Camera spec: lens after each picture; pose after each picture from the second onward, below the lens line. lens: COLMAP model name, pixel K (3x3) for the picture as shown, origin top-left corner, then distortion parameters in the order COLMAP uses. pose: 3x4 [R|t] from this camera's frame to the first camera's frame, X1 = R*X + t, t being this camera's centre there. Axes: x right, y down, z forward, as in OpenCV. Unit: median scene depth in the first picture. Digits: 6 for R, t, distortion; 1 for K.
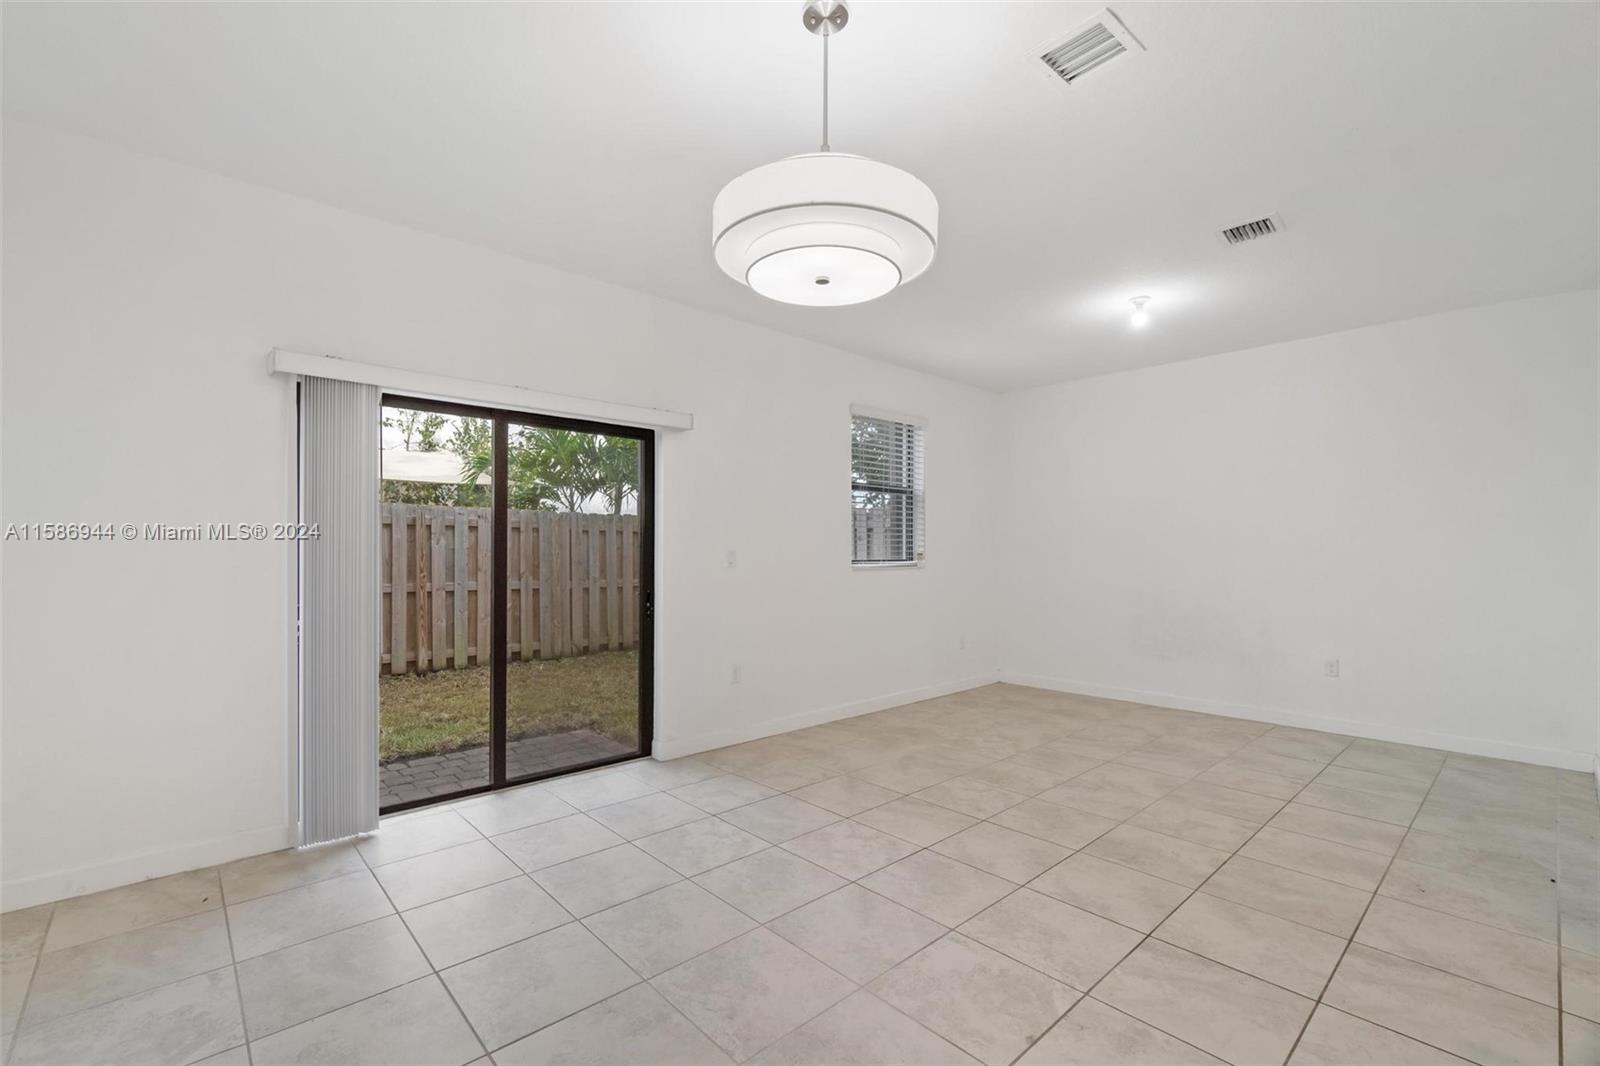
lens RADIAL K [[691.6, 0, 771.3], [0, 691.6, 548.9], [0, 0, 1]] dist [-0.008633, 0.001971]
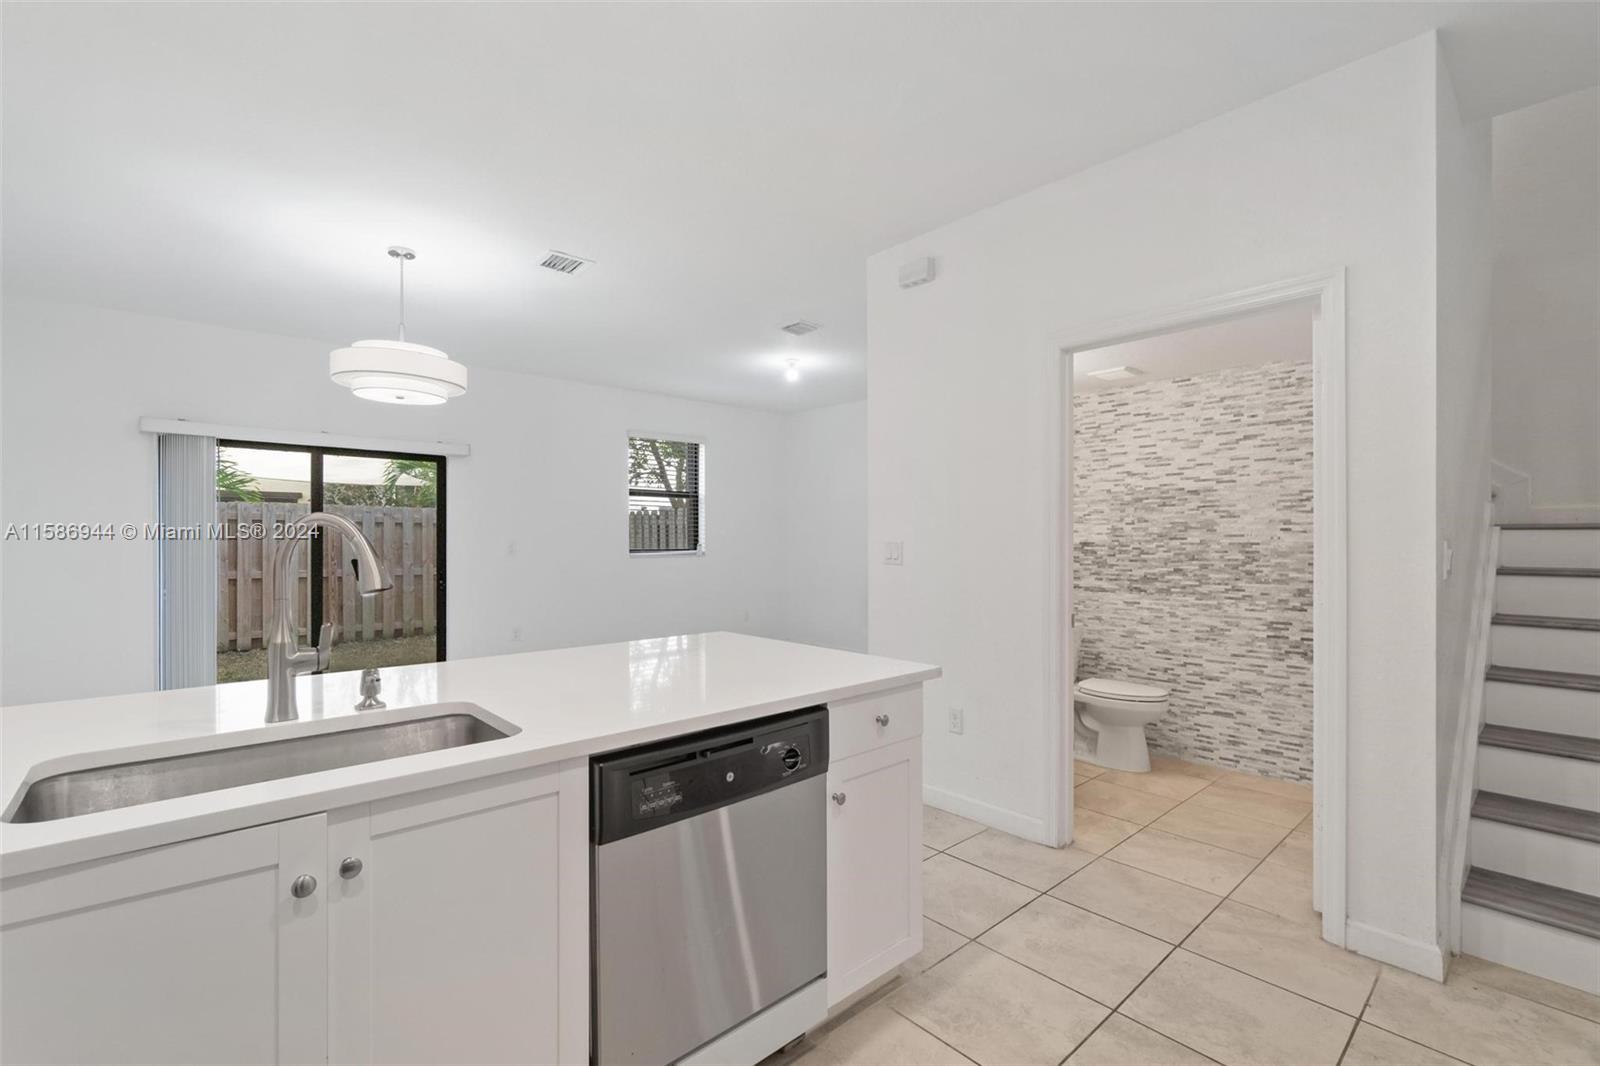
lens RADIAL K [[691.6, 0, 766.8], [0, 691.6, 544.1], [0, 0, 1]] dist [-0.008633, 0.001971]
pose [[0.999977, -0.002792, -0.006241, 0.486447], [0.002830, 0.999978, 0.006013, -0.001818], [0.006224, -0.006030, 0.999962, -0.385188]]
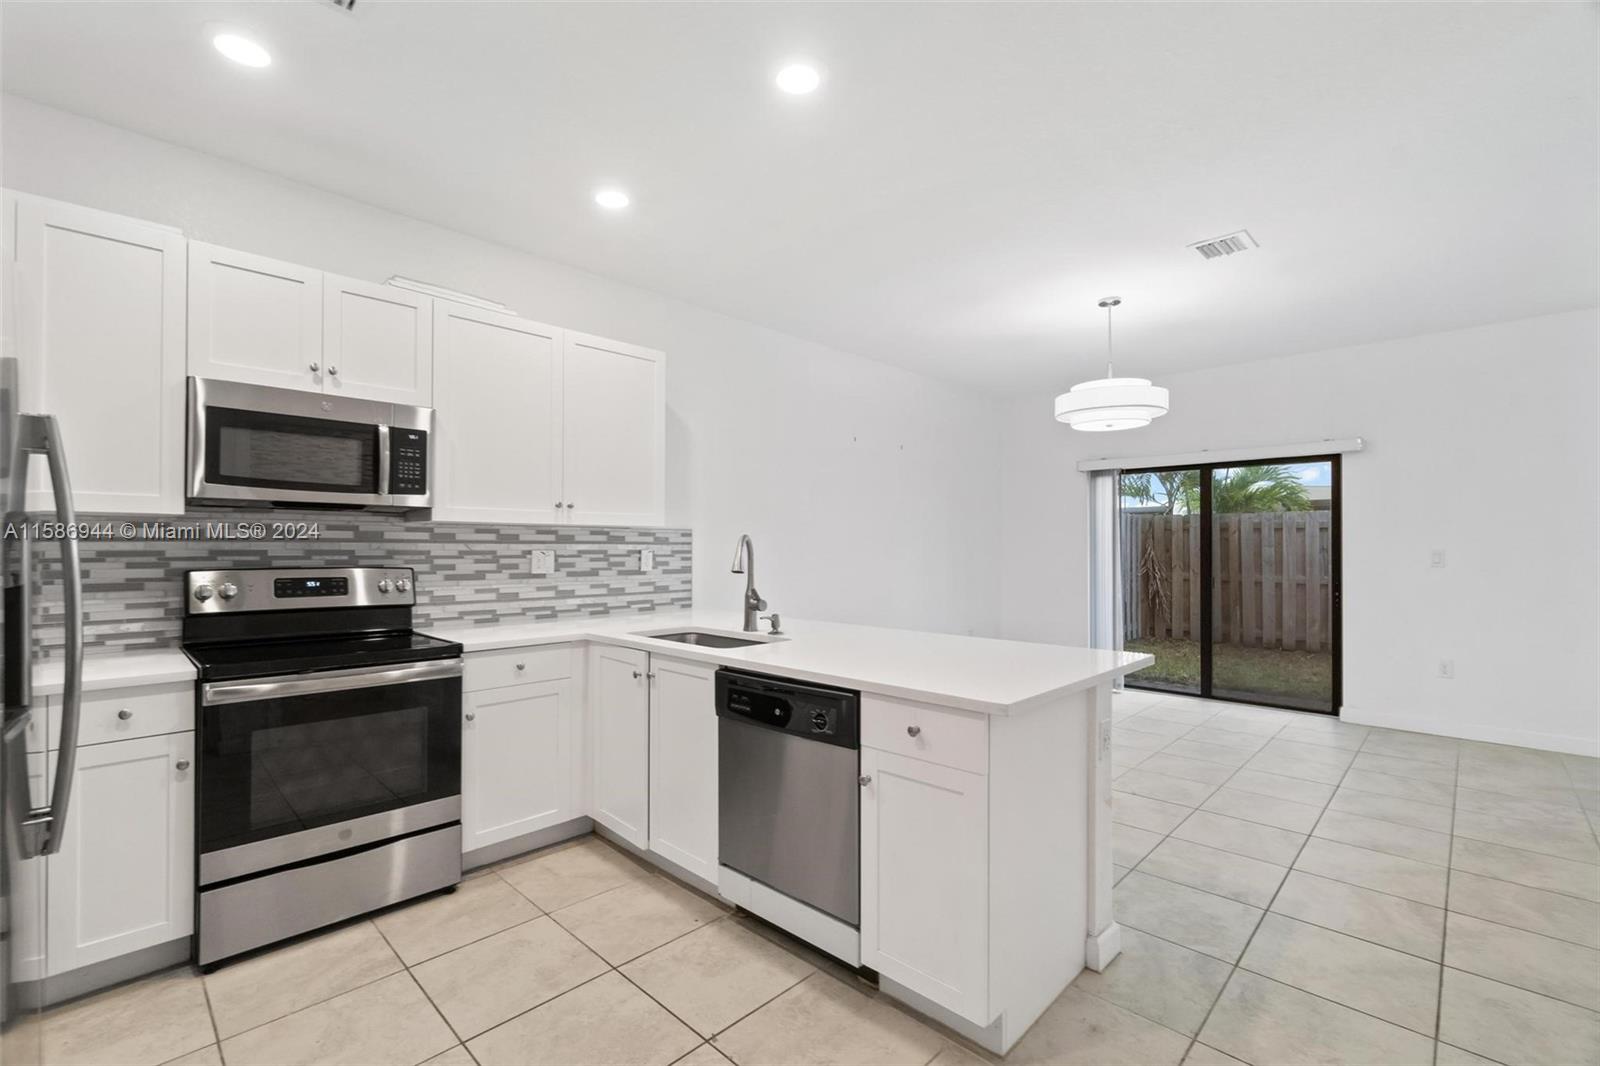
lens RADIAL K [[691.6, 0, 790.9], [0, 691.6, 531.5], [0, 0, 1]] dist [-0.008633, 0.001971]
pose [[0.069736, -0.023525, -0.997288, 0.981432], [0.000468, 0.999723, -0.023550, -0.003165], [0.997565, 0.001175, 0.069727, -0.062543]]
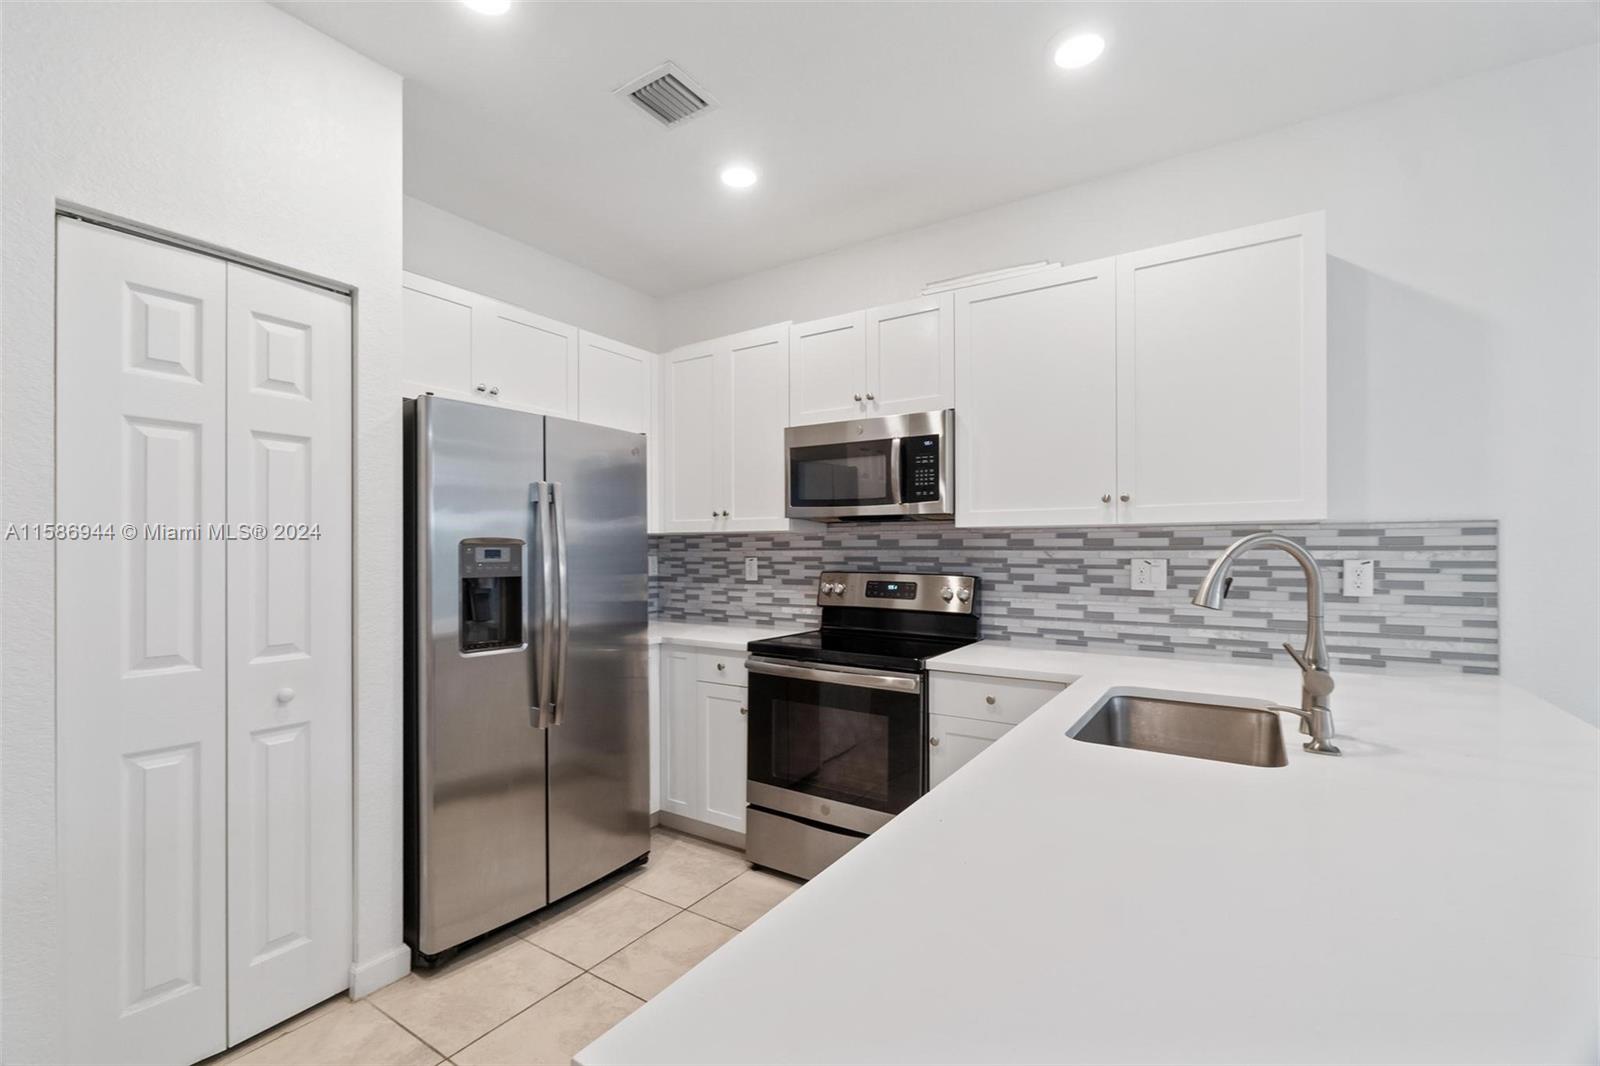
lens RADIAL K [[691.6, 0, 786.1], [0, 691.6, 544.2], [0, 0, 1]] dist [-0.008633, 0.001971]
pose [[-0.967062, -0.004096, -0.254509, 0.599012], [-0.000812, 0.999915, -0.013007, -0.005338], [0.254540, -0.012372, -0.966983, 0.213648]]
